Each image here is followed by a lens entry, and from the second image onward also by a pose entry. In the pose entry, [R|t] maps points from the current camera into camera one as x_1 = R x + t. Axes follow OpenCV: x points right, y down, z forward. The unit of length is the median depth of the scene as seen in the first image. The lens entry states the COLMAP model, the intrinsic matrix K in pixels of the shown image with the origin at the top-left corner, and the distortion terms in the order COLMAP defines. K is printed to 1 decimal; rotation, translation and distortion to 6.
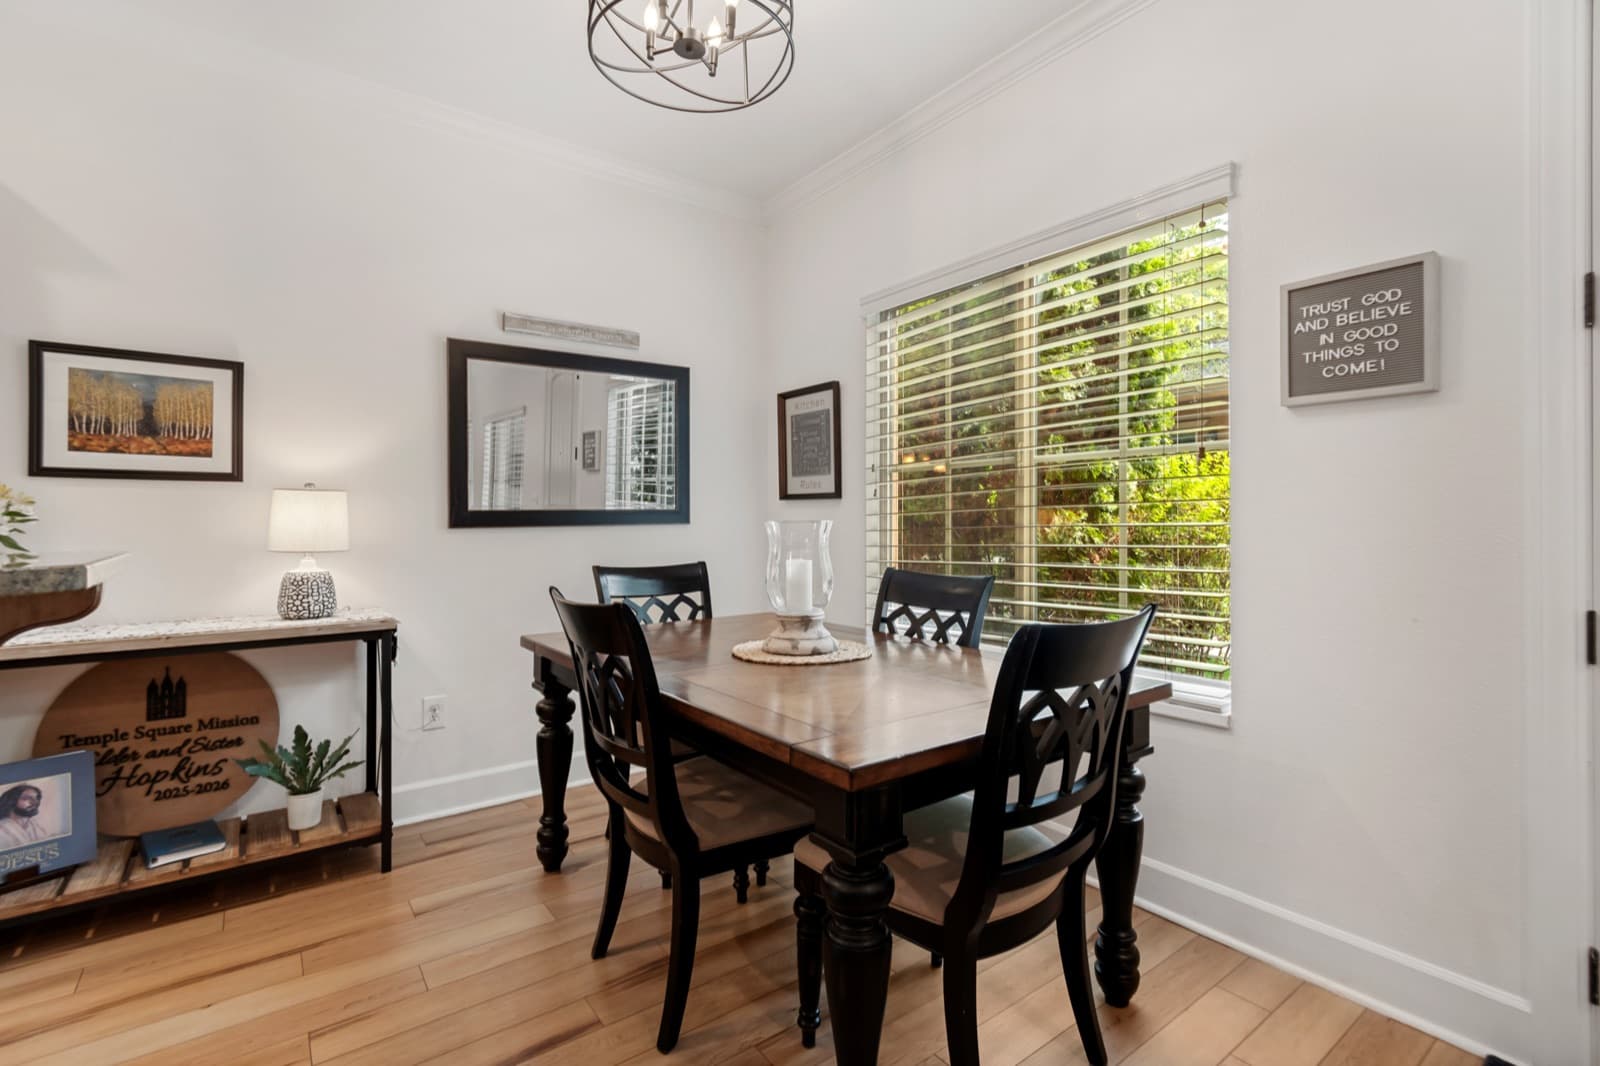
lens RADIAL K [[735.8, 0, 809.4], [0, 735.8, 519.1], [0, 0, 1]] dist [0.000416, -0.000311]
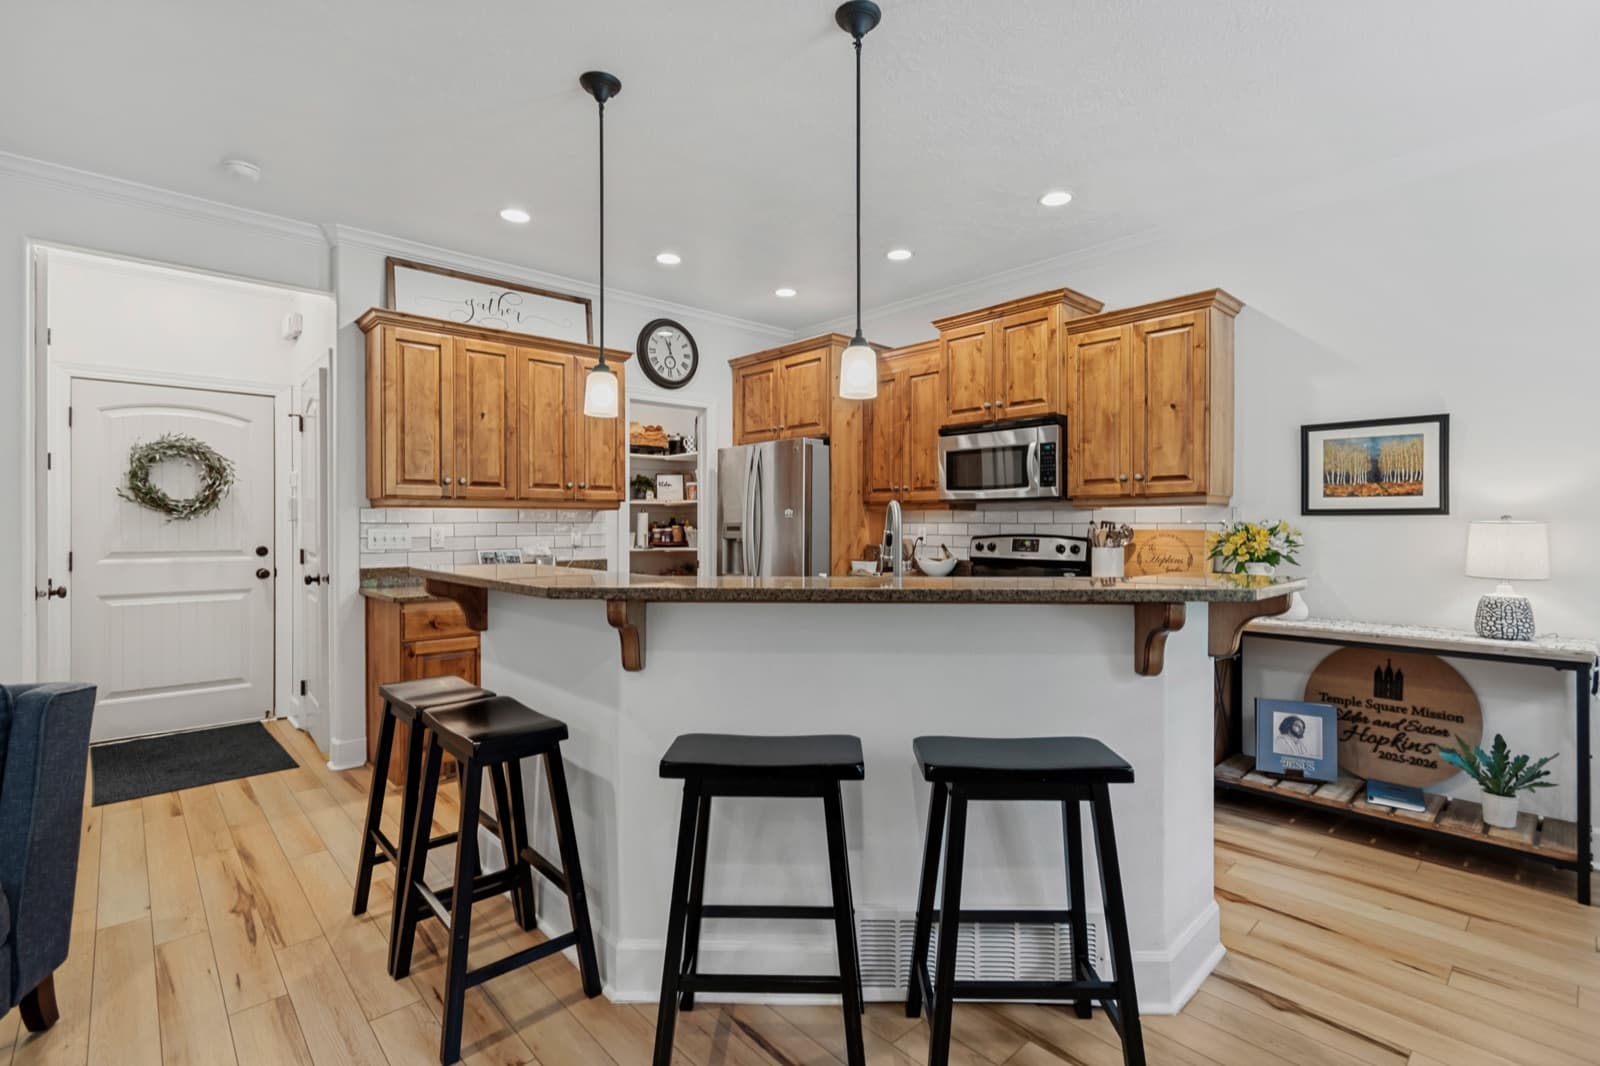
lens RADIAL K [[735.8, 0, 809.4], [0, 735.8, 519.1], [0, 0, 1]] dist [0.000416, -0.000311]
pose [[0.106174, -0.002462, -0.994344, 0.316420], [0.004514, 0.999988, -0.001994, -0.049031], [0.994337, -0.004277, 0.106184, -0.157593]]
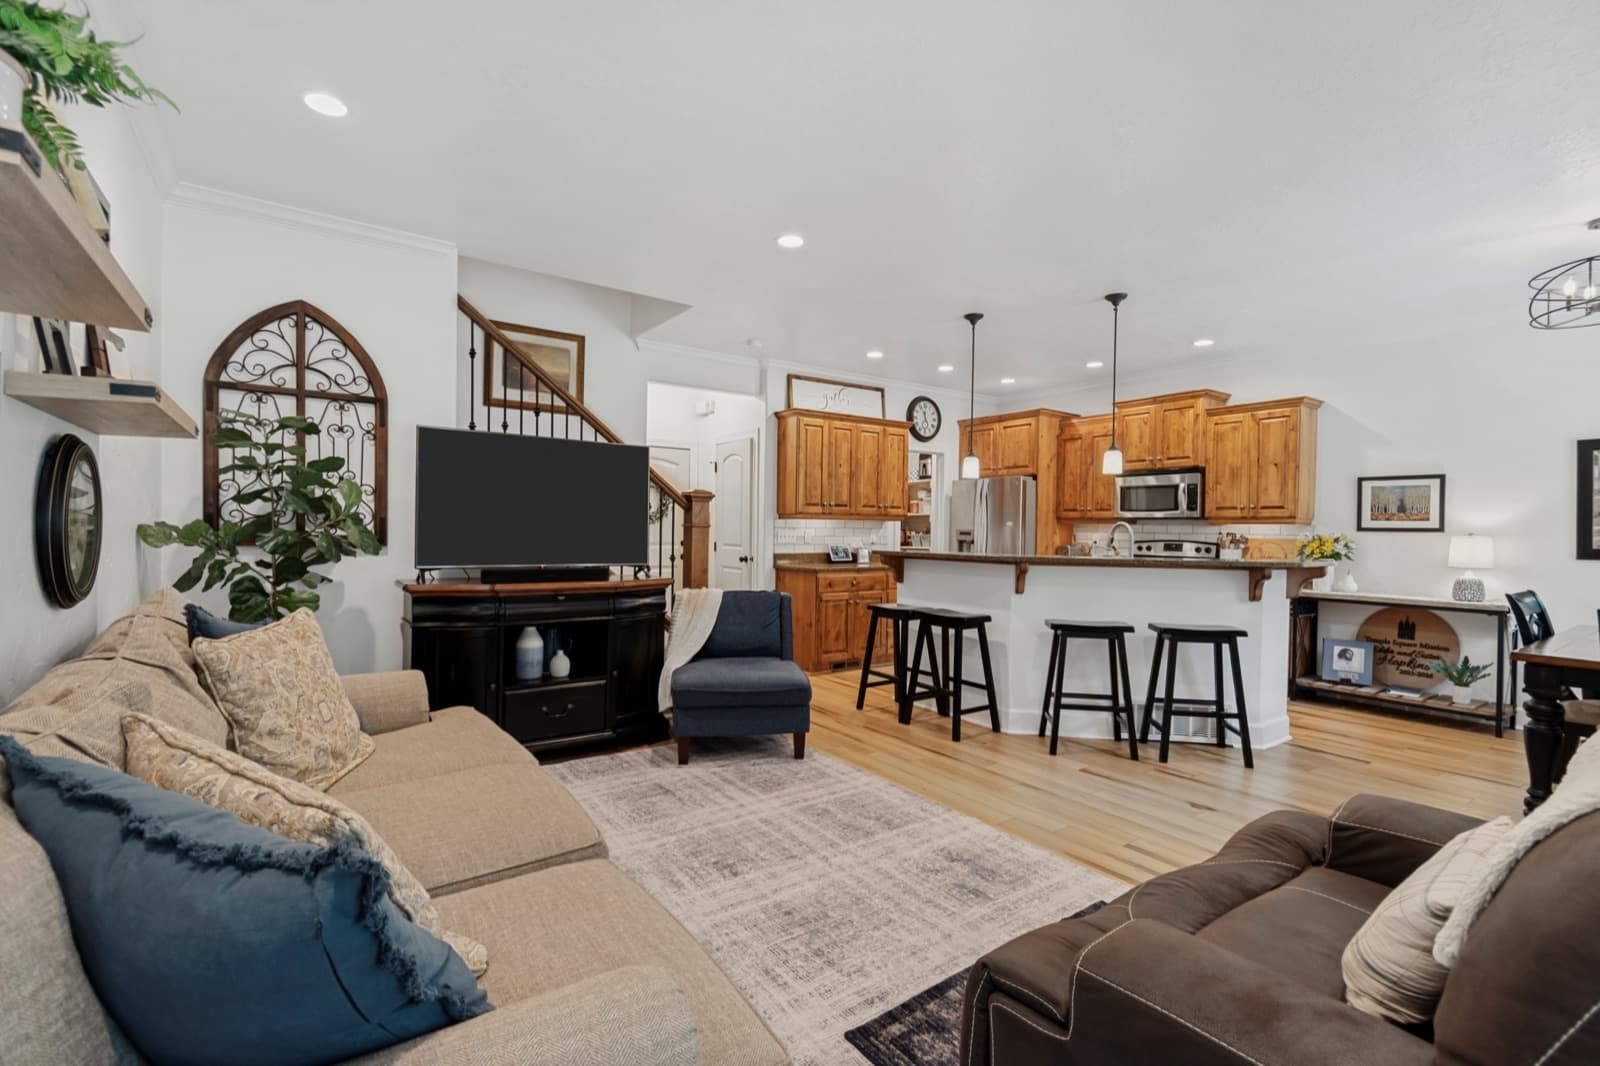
lens RADIAL K [[719.9, 0, 800.0], [0, 719.9, 533.0], [0, 0, 1]] dist [-0.002924, -0.000327]
pose [[-0.033873, 0.009177, -0.999384, 1.368846], [-0.009584, 0.999909, 0.009507, -0.053560], [0.999380, 0.009900, -0.033782, -0.770578]]
